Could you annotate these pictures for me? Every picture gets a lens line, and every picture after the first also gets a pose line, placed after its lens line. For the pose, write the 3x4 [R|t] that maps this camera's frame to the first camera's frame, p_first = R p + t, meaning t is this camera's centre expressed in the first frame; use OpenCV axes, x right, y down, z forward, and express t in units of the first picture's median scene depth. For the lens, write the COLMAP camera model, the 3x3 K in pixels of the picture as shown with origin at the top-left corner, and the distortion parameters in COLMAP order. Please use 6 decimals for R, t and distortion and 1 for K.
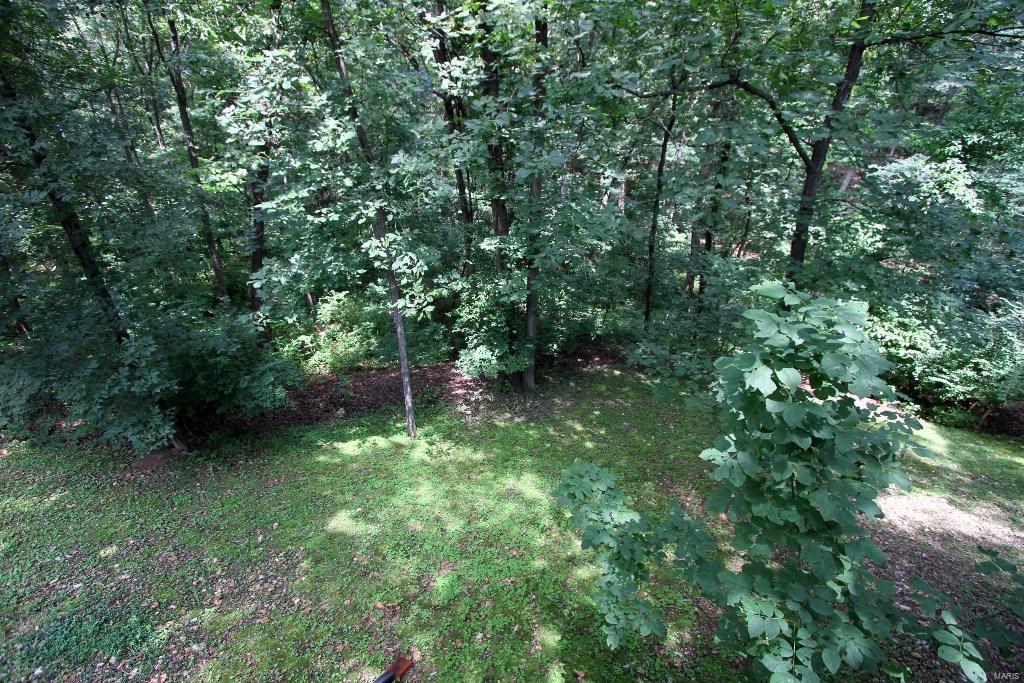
lens RADIAL K [[473.6, 0, 516.9], [0, 473.6, 338.3], [0, 0, 1]] dist [-0.015120, 0.002642]
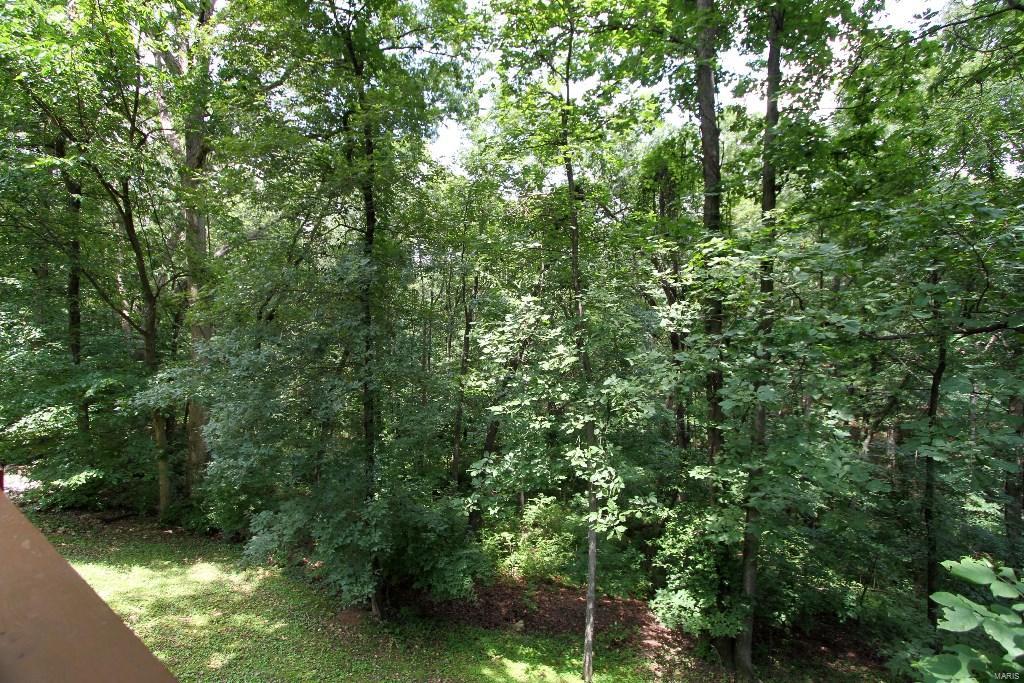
lens RADIAL K [[473.6, 0, 516.5], [0, 473.6, 336.2], [0, 0, 1]] dist [-0.015120, 0.002642]
pose [[0.887998, 0.033606, -0.458618, 0.044327], [-0.232619, 0.893137, -0.384961, 0.005373], [0.396671, 0.448528, 0.800921, -0.023916]]
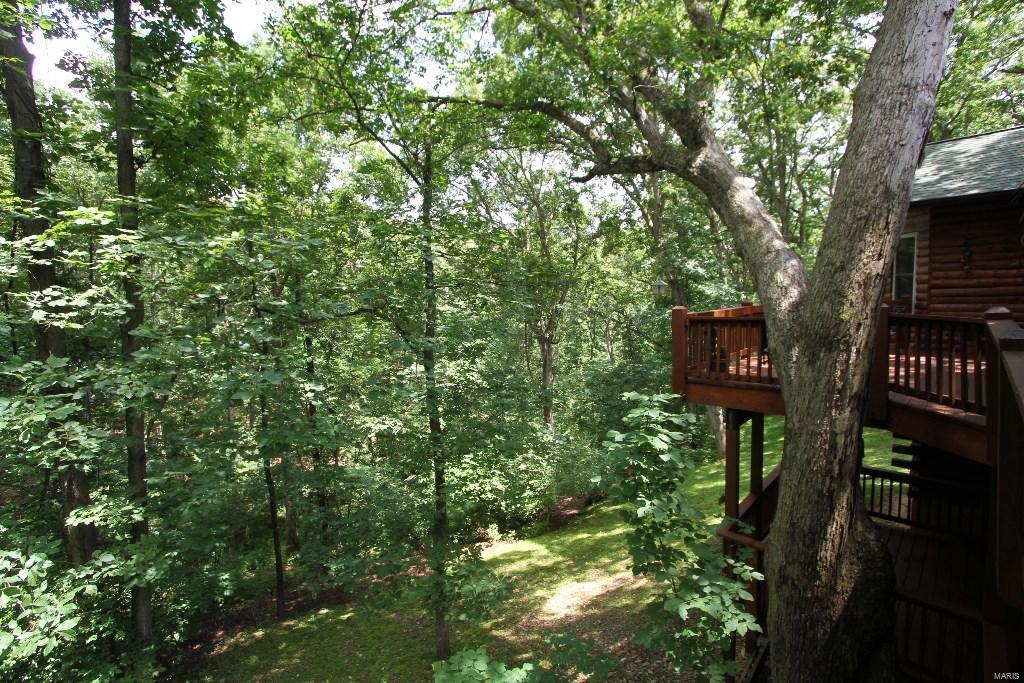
lens RADIAL K [[473.6, 0, 514.3], [0, 473.6, 341.8], [0, 0, 1]] dist [-0.015120, 0.002642]
pose [[0.600796, -0.051678, 0.797730, -0.243239], [0.394936, 0.886809, -0.239990, -0.009741], [-0.695032, 0.459237, 0.553201, 0.049719]]
